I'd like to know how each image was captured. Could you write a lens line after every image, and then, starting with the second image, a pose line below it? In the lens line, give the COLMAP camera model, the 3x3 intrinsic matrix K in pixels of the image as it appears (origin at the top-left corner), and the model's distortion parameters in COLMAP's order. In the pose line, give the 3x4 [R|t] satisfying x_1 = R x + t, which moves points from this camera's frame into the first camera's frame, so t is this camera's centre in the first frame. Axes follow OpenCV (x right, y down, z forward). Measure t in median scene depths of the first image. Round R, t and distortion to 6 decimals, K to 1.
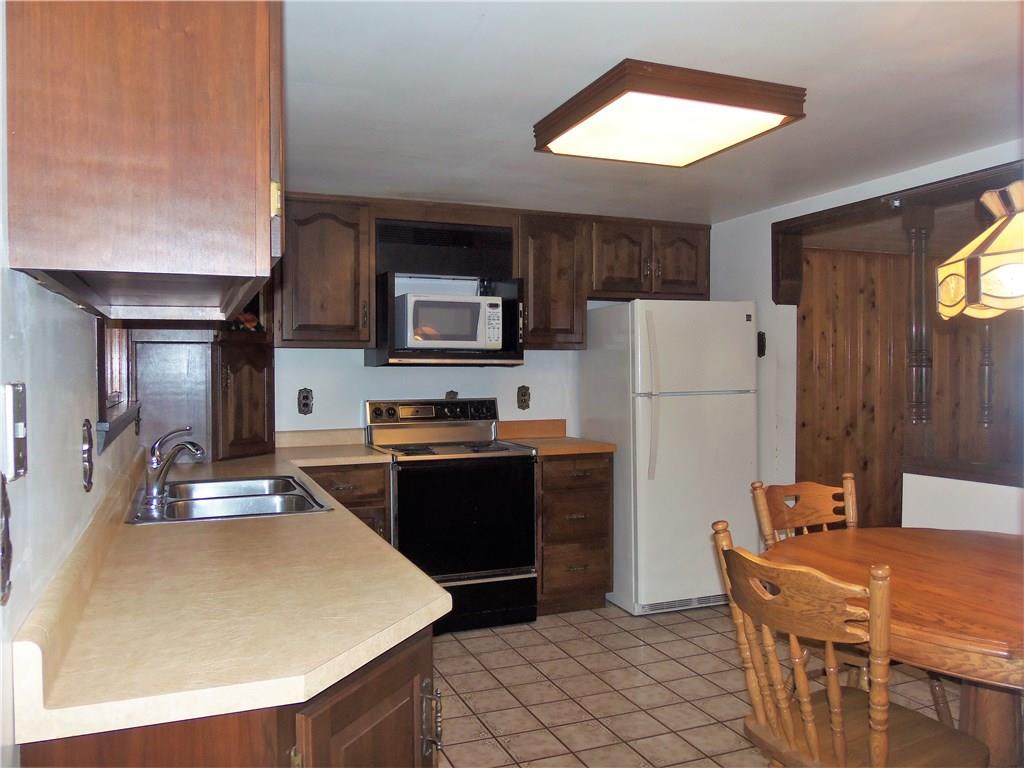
lens RADIAL K [[805.3, 0, 512.0], [0, 805.3, 384.0], [0, 0, 1]] dist [-0.006308, -0.001398]
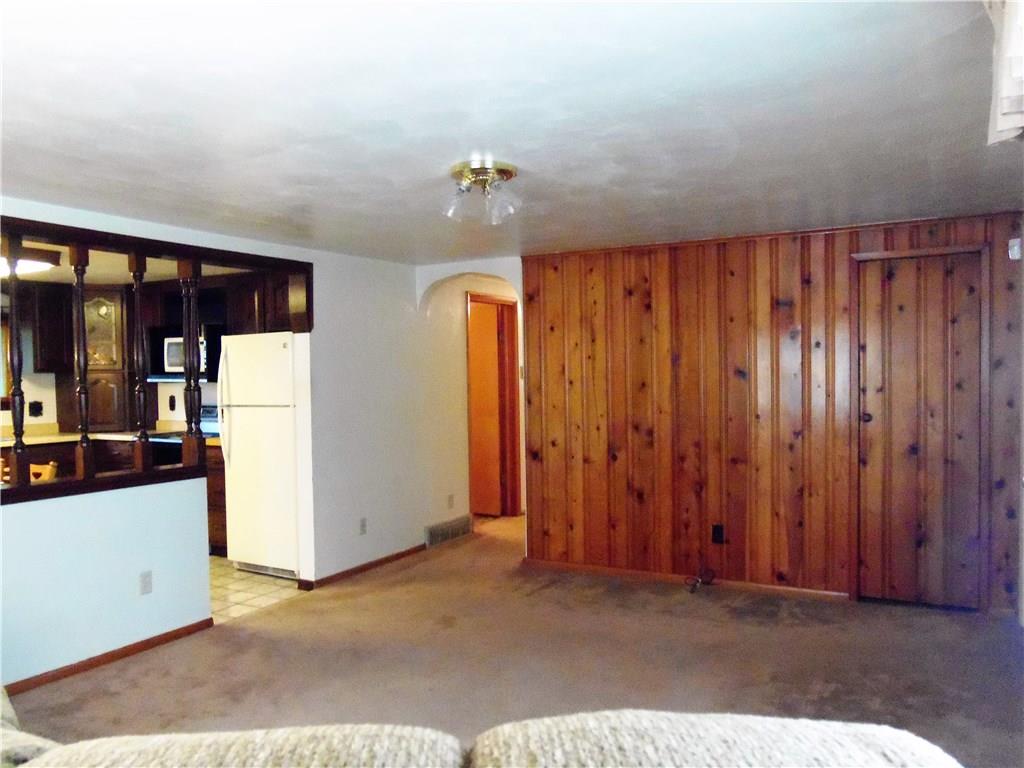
lens RADIAL K [[805.3, 0, 512.0], [0, 805.3, 384.0], [0, 0, 1]] dist [-0.006308, -0.001398]
pose [[0.620861, 0.012746, -0.783817, 1.435190], [-0.003643, 0.999904, 0.013374, -0.041375], [0.783912, -0.005448, 0.620848, 0.519715]]
